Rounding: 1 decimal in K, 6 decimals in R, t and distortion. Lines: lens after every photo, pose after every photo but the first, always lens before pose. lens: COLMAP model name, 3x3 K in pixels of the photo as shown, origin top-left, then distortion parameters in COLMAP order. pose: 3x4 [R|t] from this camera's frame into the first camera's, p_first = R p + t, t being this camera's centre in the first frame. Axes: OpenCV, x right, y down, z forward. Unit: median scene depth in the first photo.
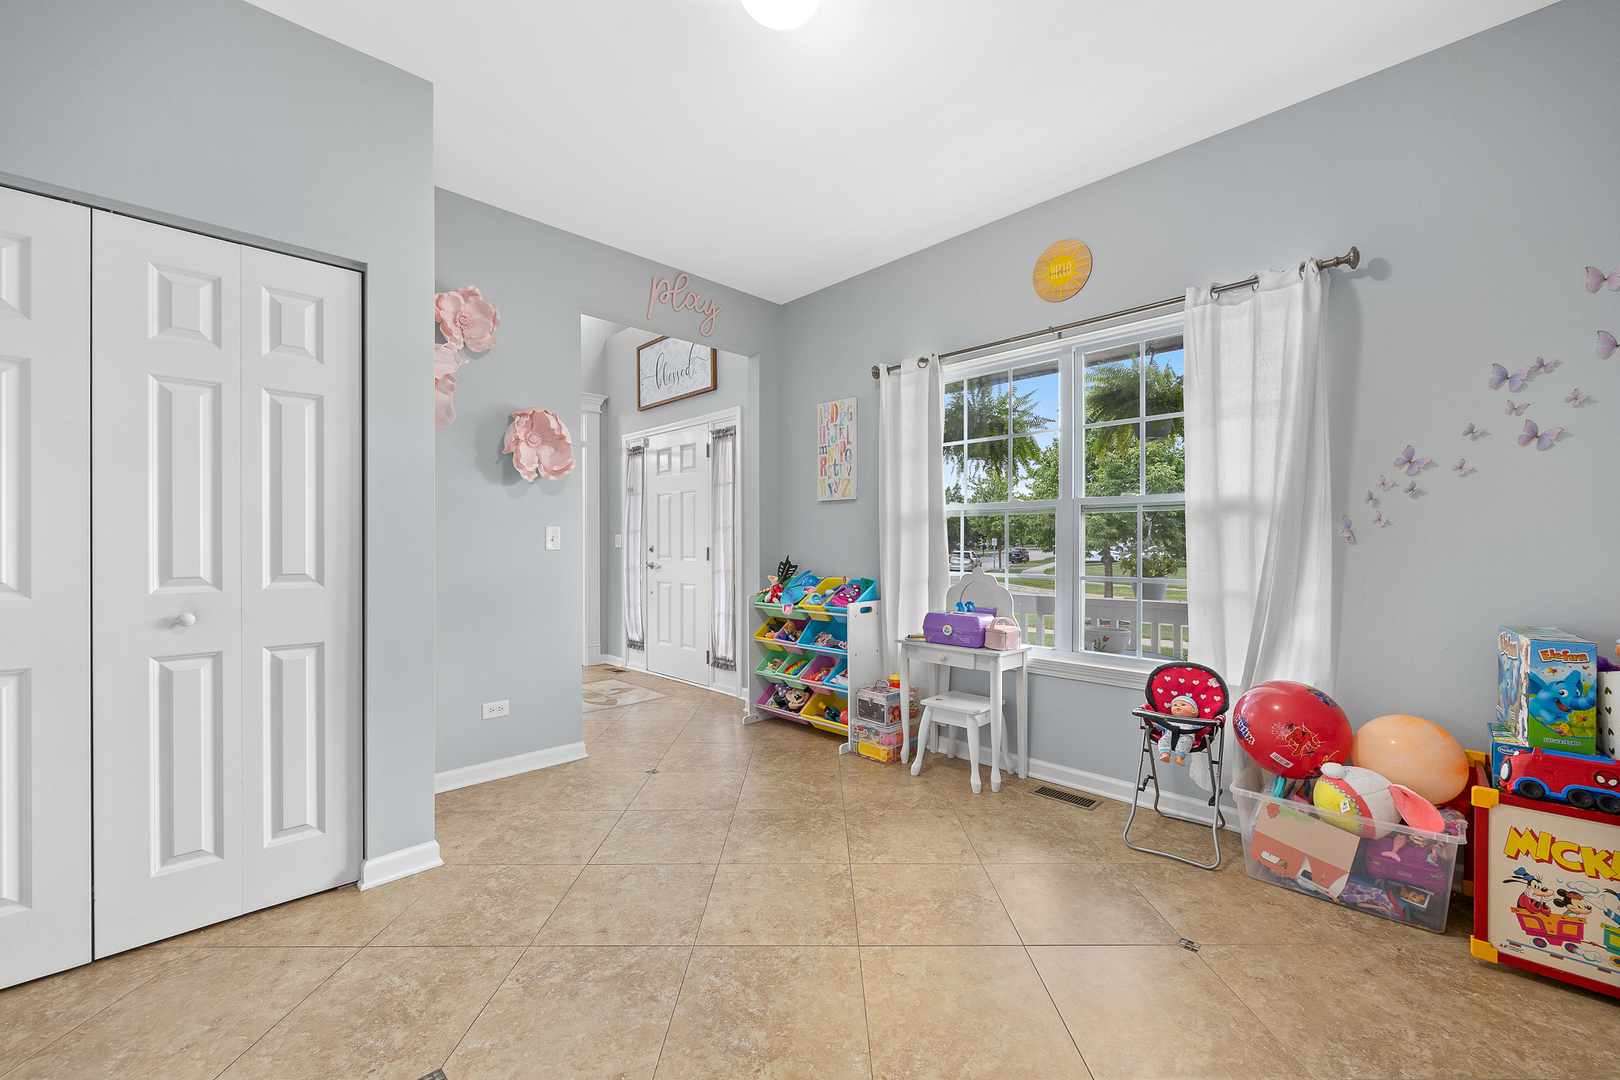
lens RADIAL K [[641.4, 0, 827.1], [0, 641.4, 537.1], [0, 0, 1]] dist [-0.003532, 0.000826]
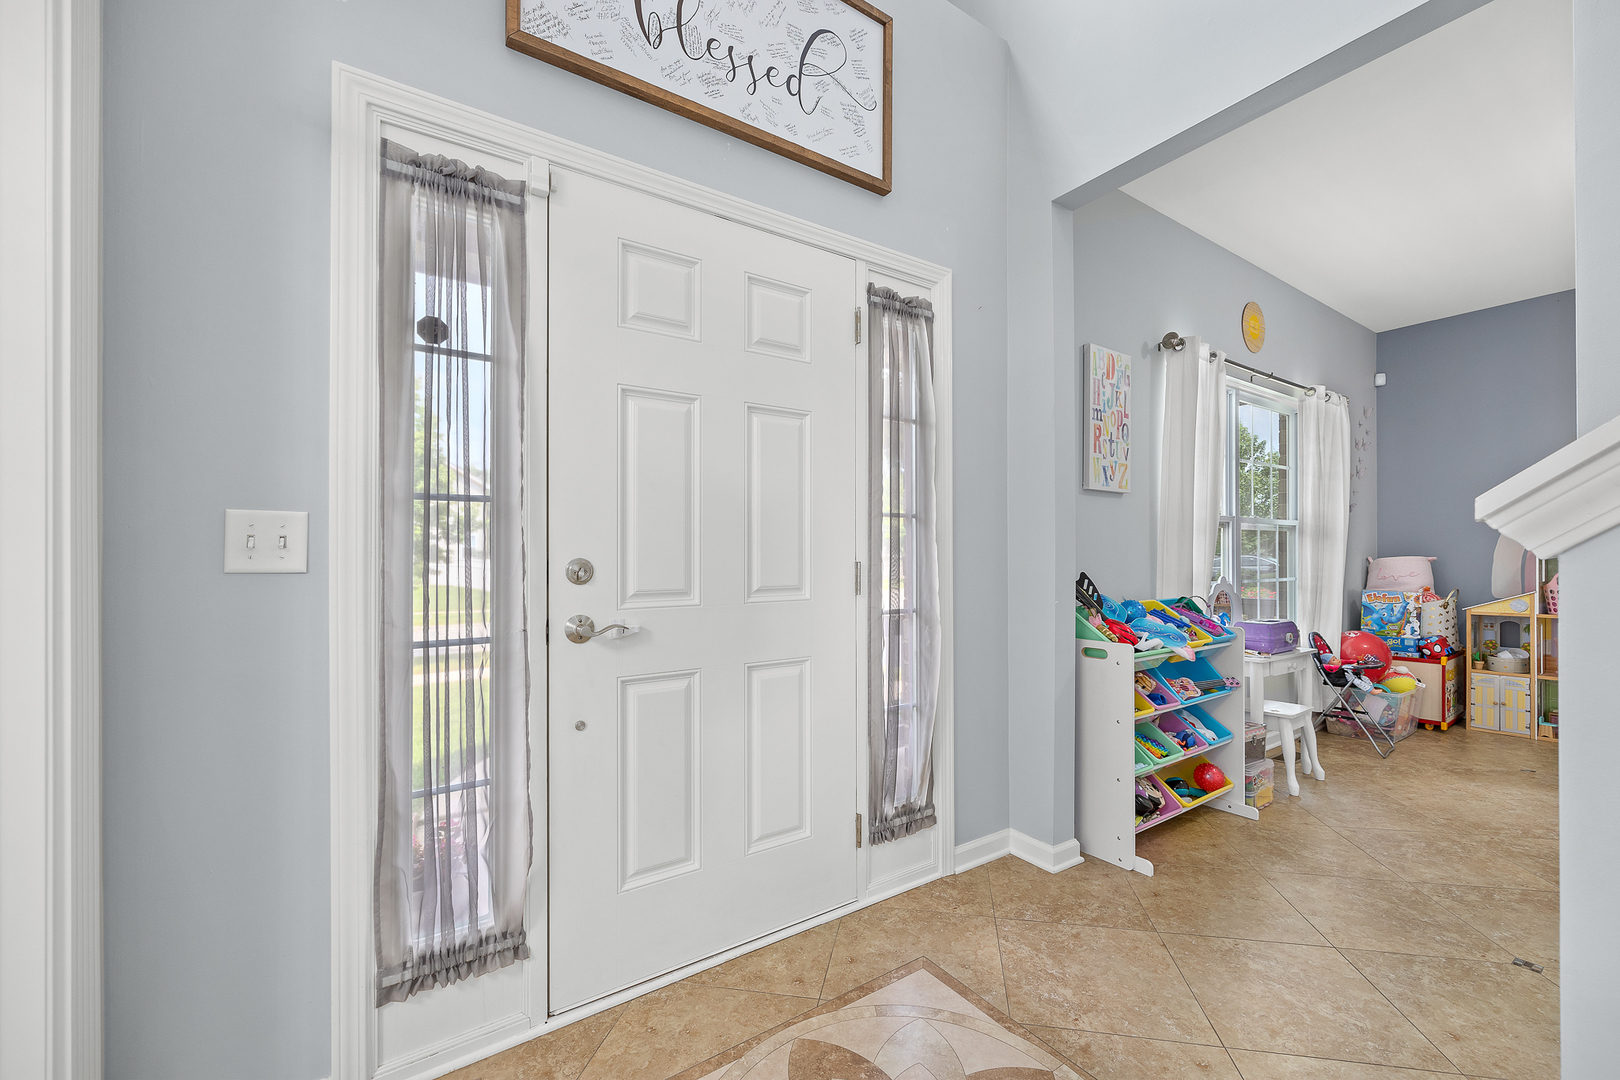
lens RADIAL K [[641.4, 0, 792.9], [0, 641.4, 557.6], [0, 0, 1]] dist [-0.003532, 0.000826]
pose [[0.212160, 0.004681, 0.977224, -1.040906], [-0.002864, 0.999987, -0.004168, 0.026113], [-0.977231, -0.001915, 0.212170, 1.665254]]
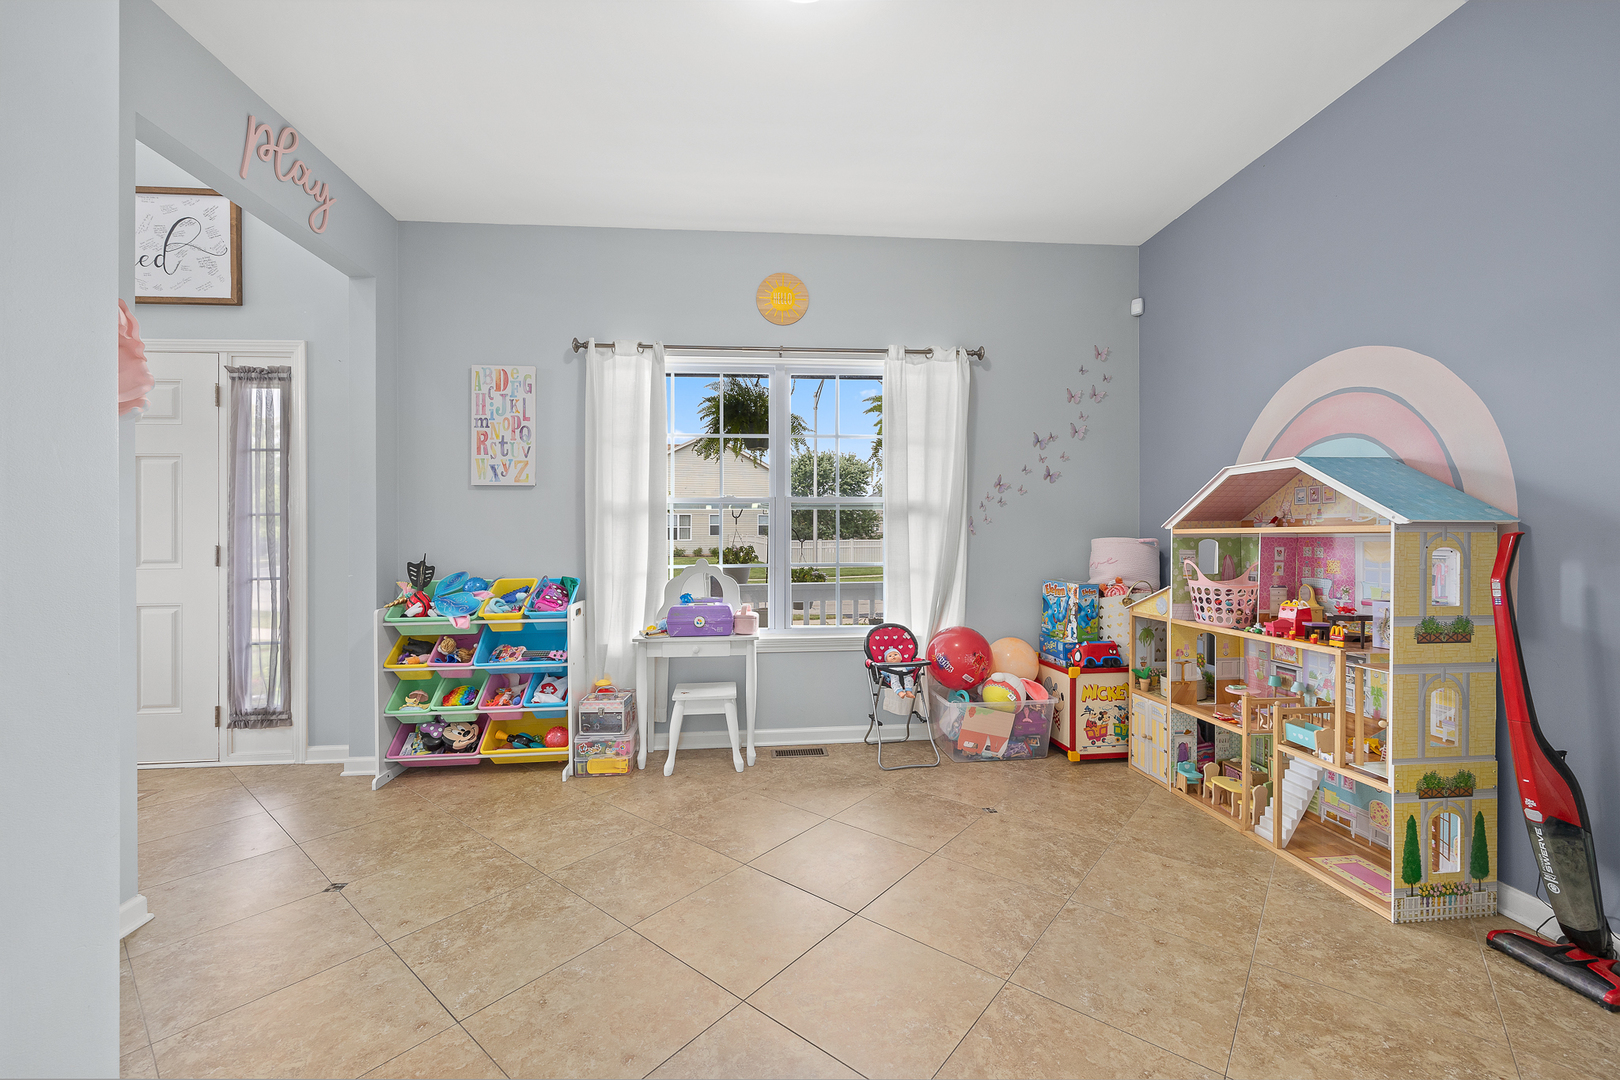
lens RADIAL K [[641.4, 0, 798.4], [0, 641.4, 531.1], [0, 0, 1]] dist [-0.003532, 0.000826]
pose [[0.650230, 0.001062, 0.759736, -0.514784], [-0.000494, 0.999999, -0.000975, 0.003169], [-0.759737, 0.000259, 0.650230, 0.239798]]
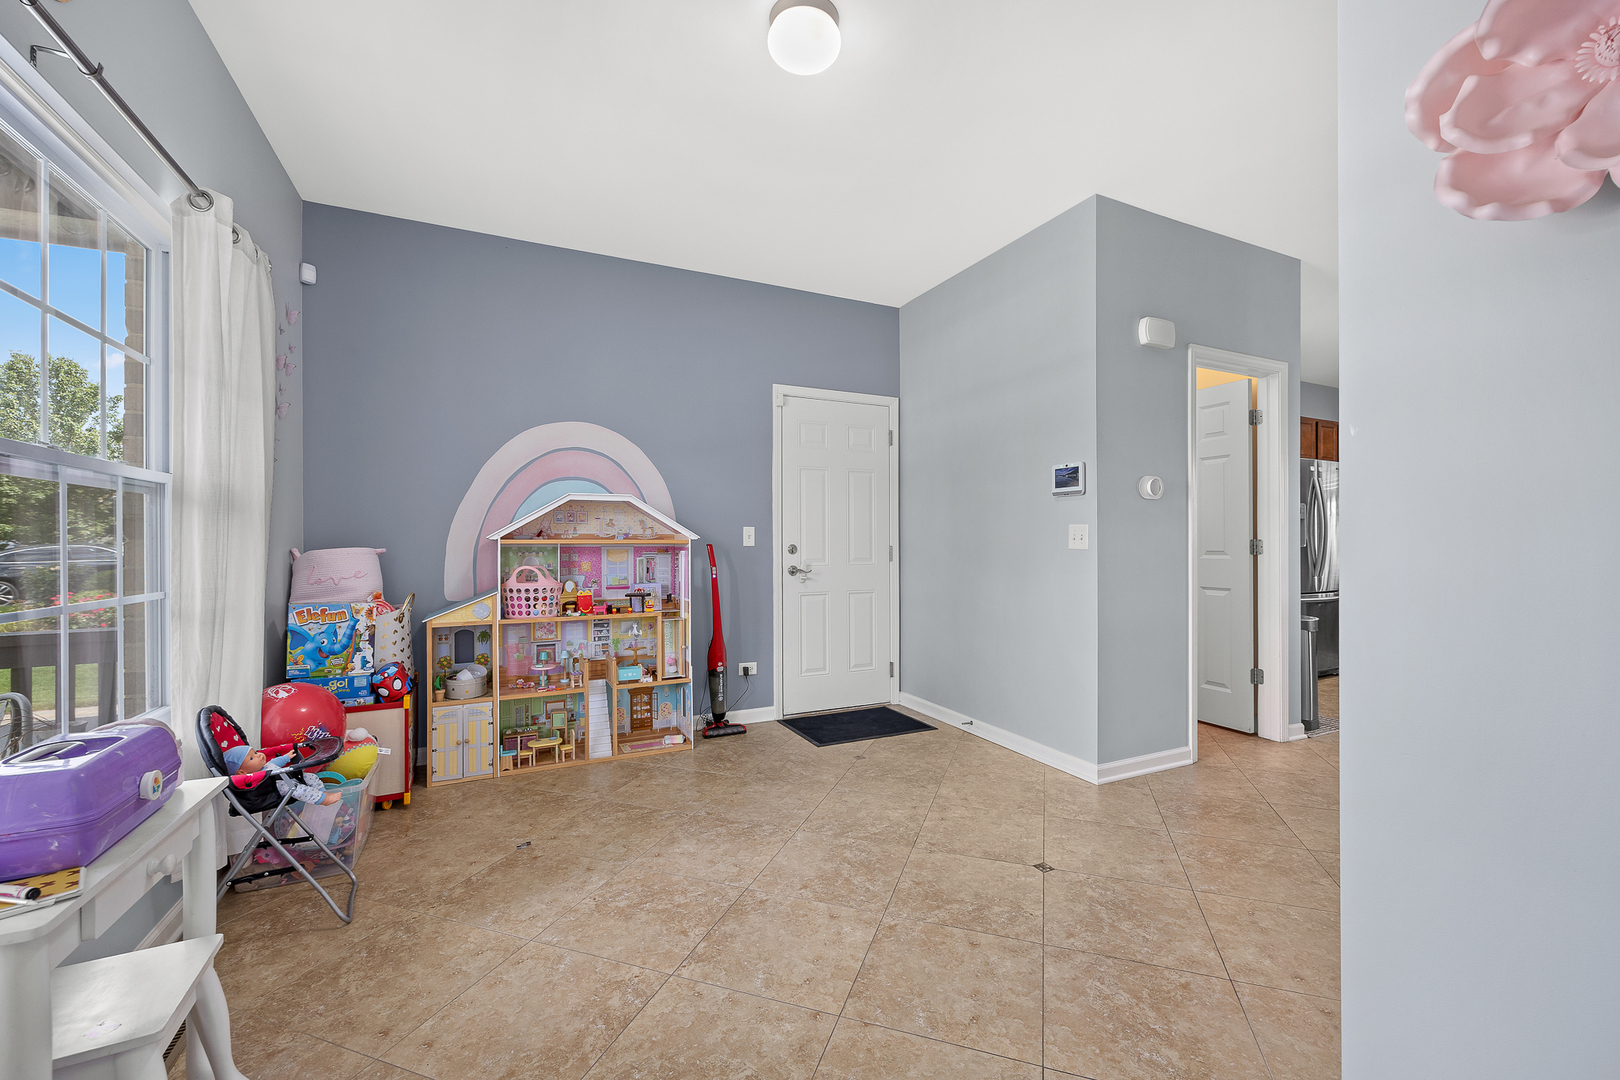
lens RADIAL K [[669.5, 0, 839.6], [0, 669.5, 549.0], [0, 0, 1]] dist [0.003093, 0.000155]
pose [[-0.949392, -0.003274, 0.314077, -0.309469], [-0.002968, 0.999995, 0.001454, 0.010870], [-0.314080, 0.000449, -0.949396, 1.323016]]
